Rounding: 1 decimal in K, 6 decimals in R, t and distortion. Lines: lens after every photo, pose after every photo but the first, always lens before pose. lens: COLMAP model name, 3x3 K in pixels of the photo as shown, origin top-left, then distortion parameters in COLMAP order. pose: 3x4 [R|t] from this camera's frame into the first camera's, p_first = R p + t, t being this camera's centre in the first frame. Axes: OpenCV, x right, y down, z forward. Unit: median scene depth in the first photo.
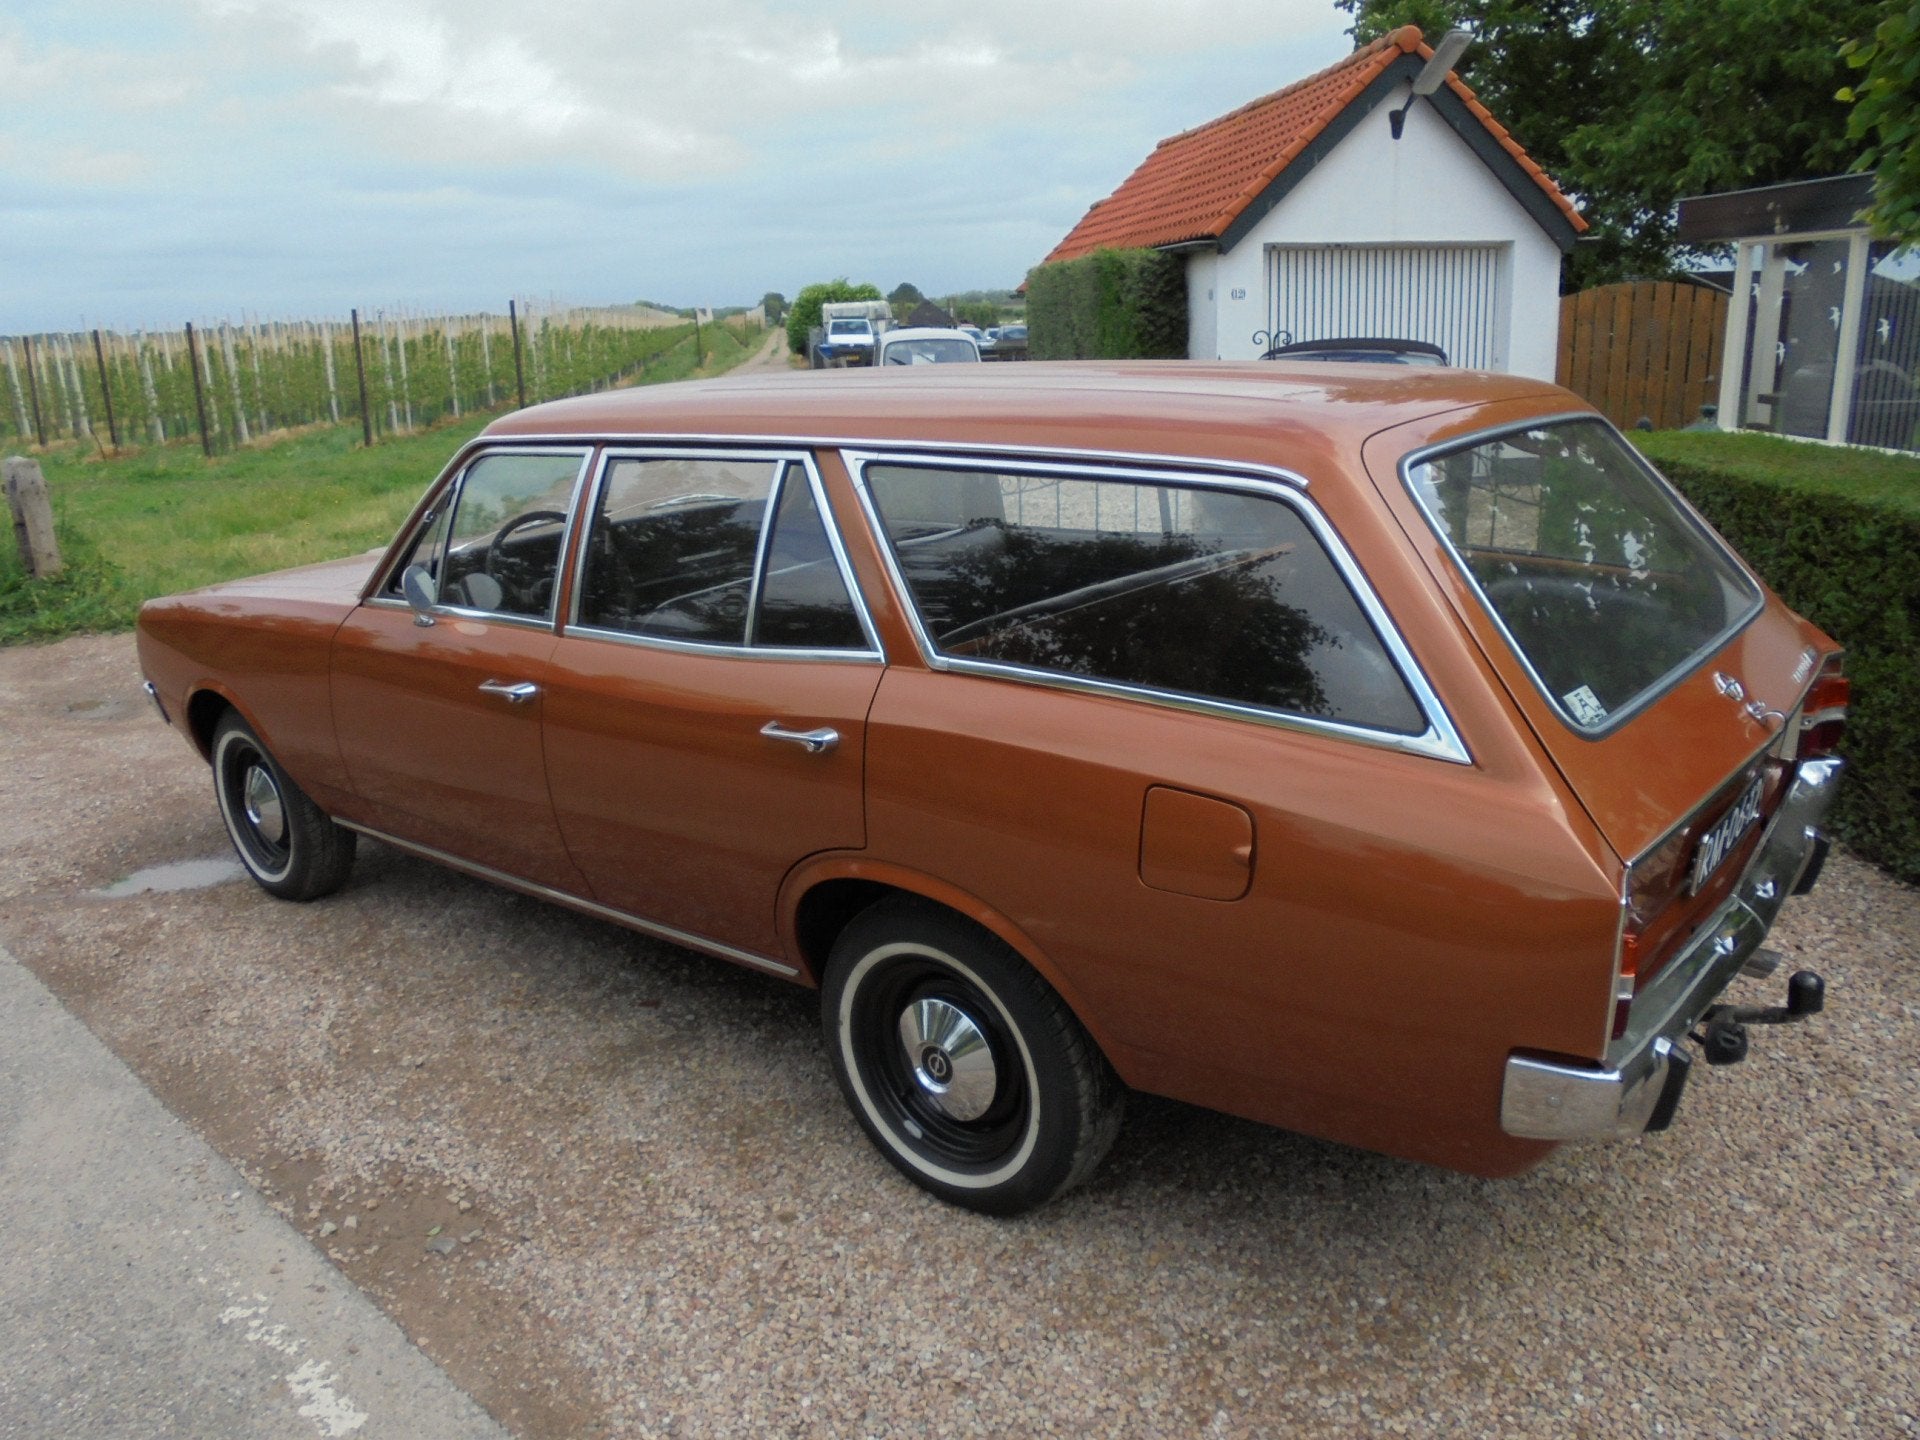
lens RADIAL K [[1550.6, 0, 969.4], [0, 1550.6, 723.0], [0, 0, 1]] dist [-0.139164, 0.139699]
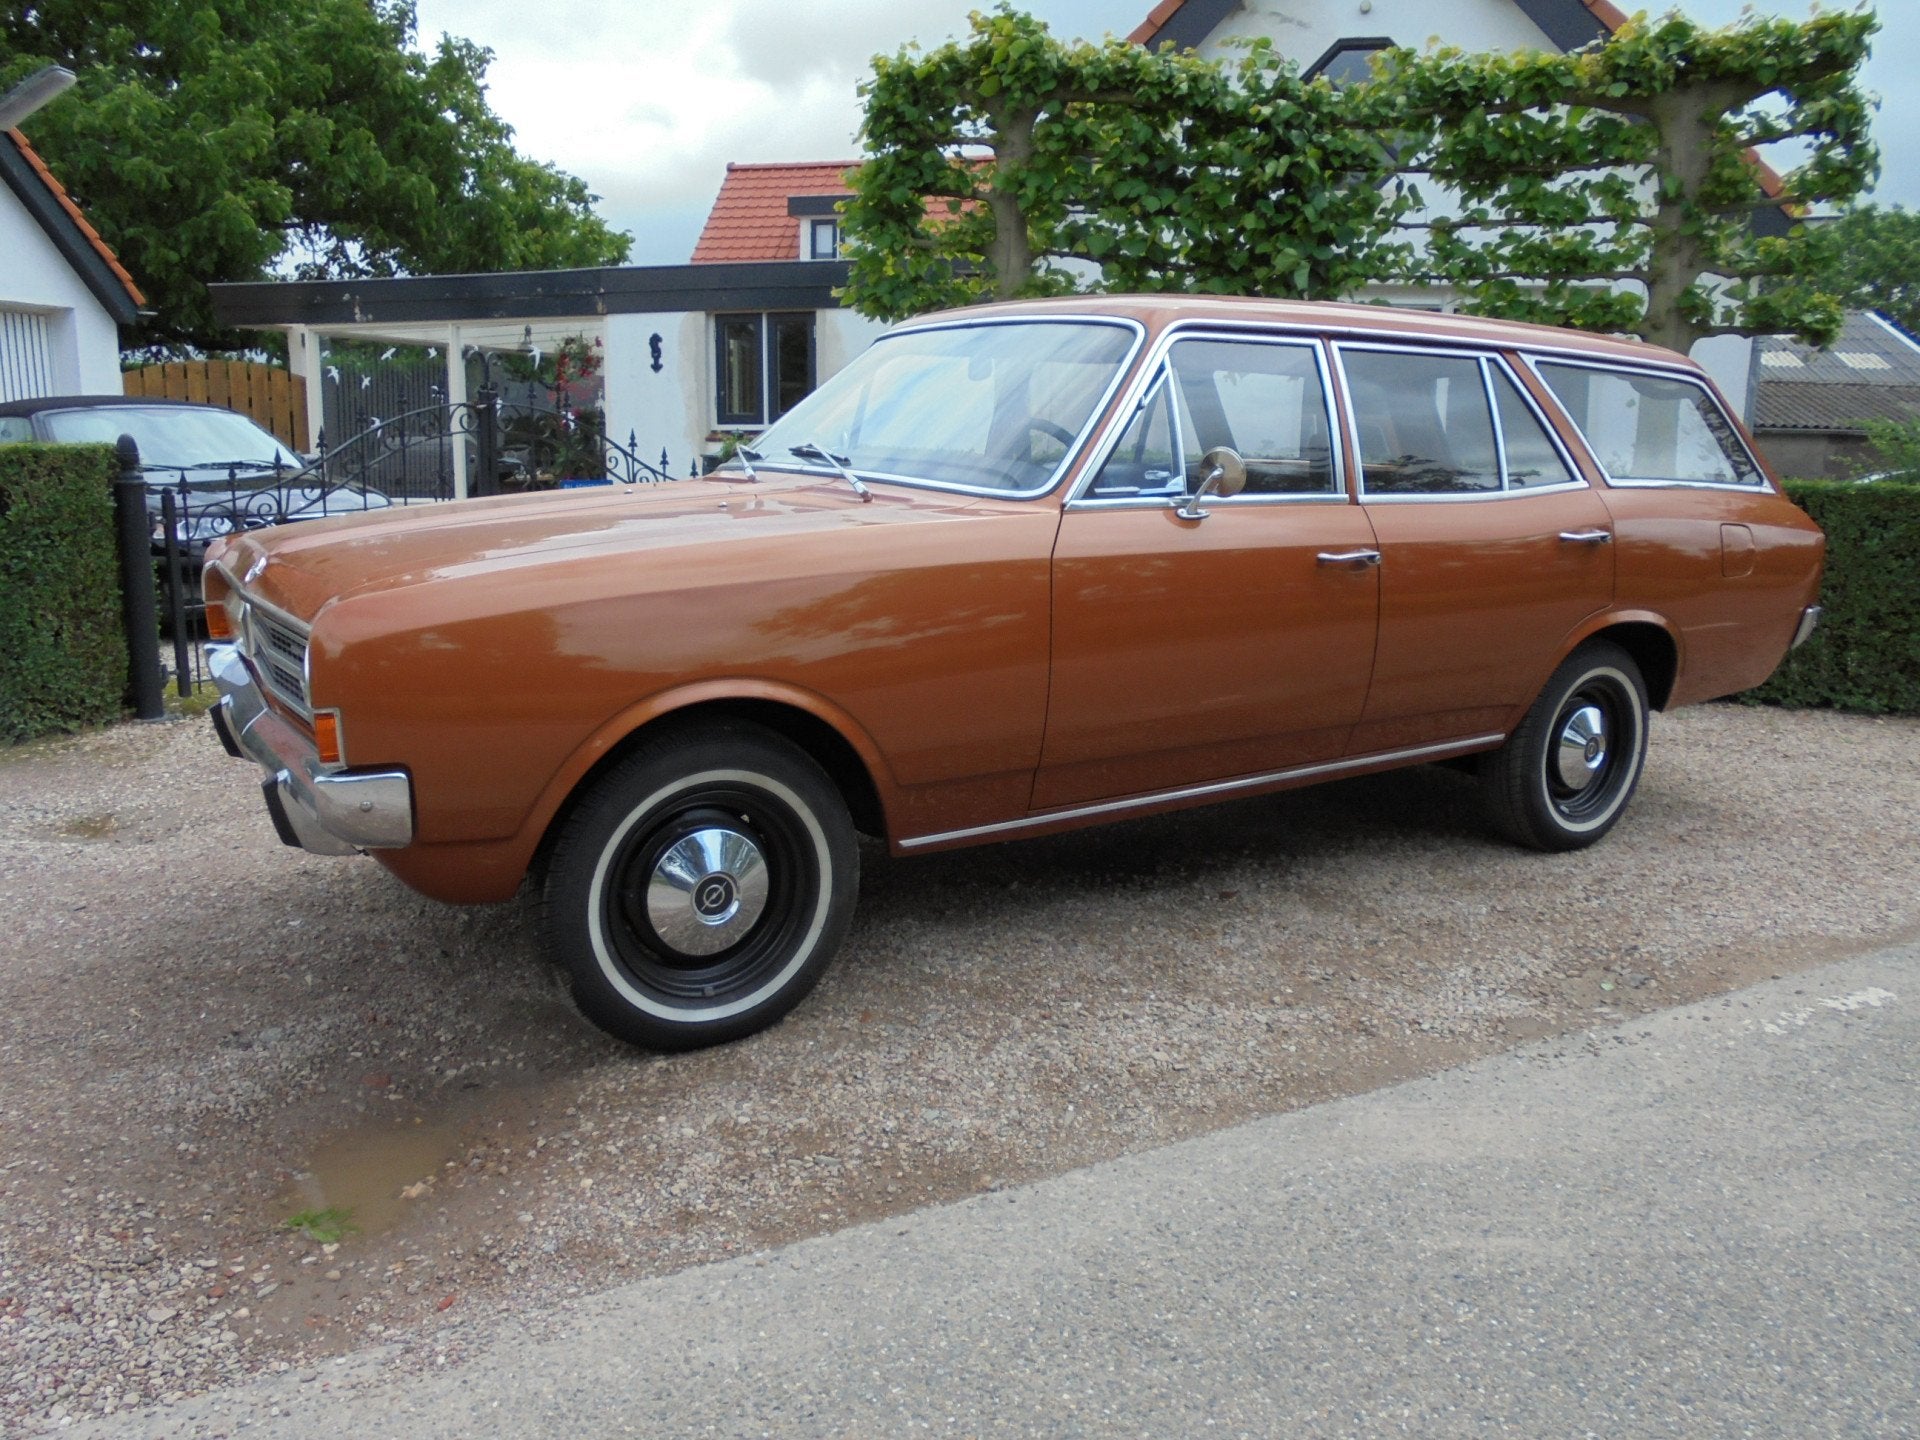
lens RADIAL K [[1536.7, 0, 965.9], [0, 1536.7, 721.2], [0, 0, 1]] dist [-0.130812, 0.124666]
pose [[0.288163, -0.140108, 0.947276, -1.551010], [0.230338, 0.970335, 0.073450, -0.057713], [-0.929466, 0.197028, 0.311887, 1.054669]]
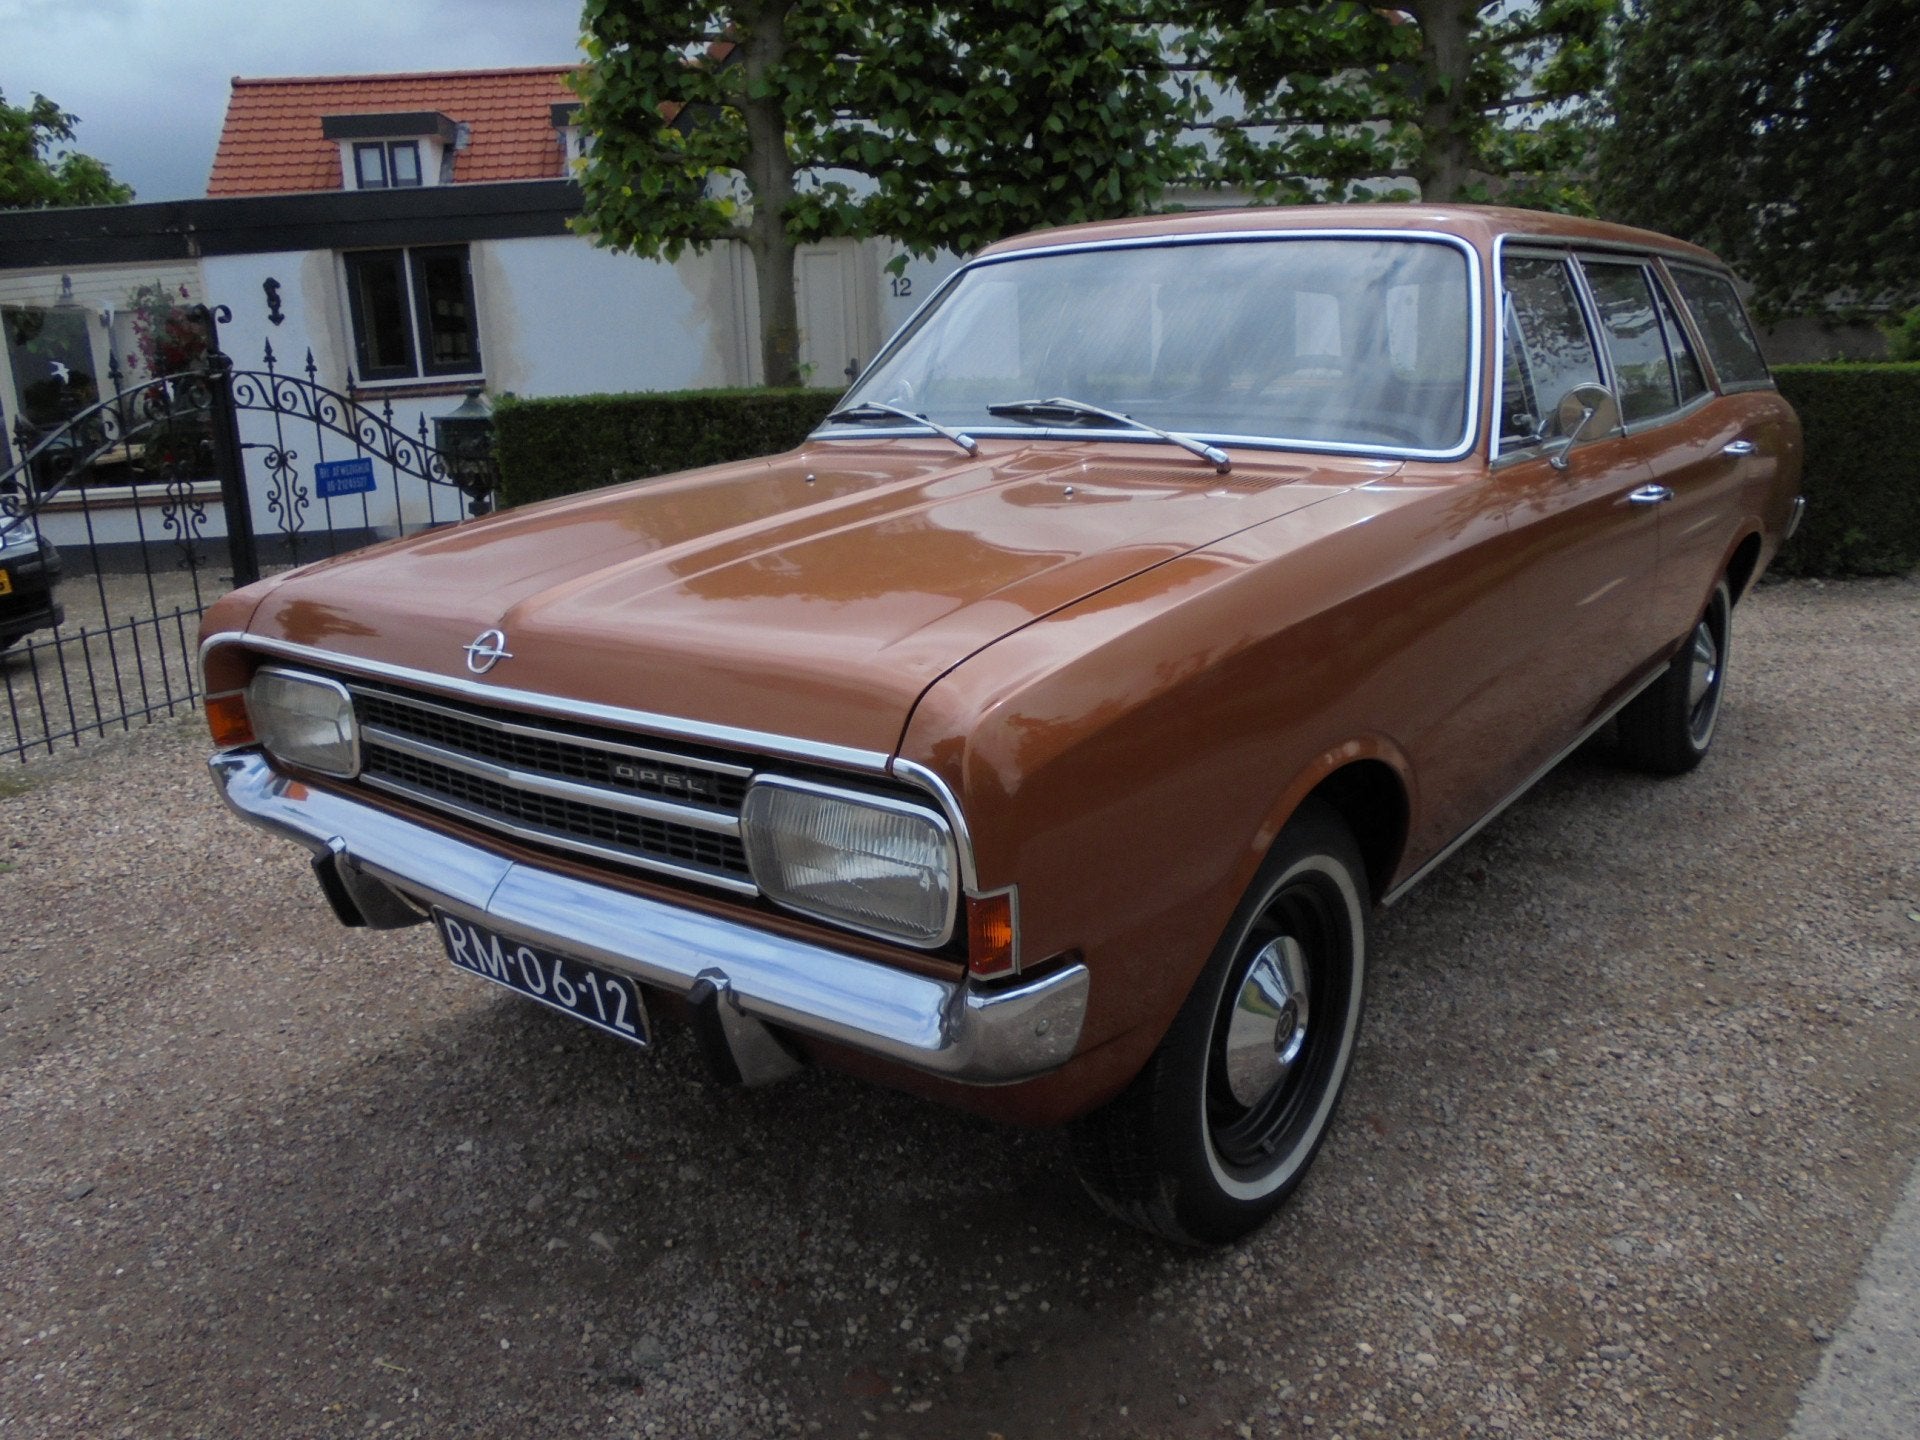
lens RADIAL K [[1532.4, 0, 948.1], [0, 1532.4, 720.6], [0, 0, 1]] dist [-0.150413, 0.176997]
pose [[-0.034462, -0.204514, 0.978257, -1.362215], [0.304050, 0.930294, 0.205198, -0.239804], [-0.952032, 0.304511, 0.030123, 1.601175]]
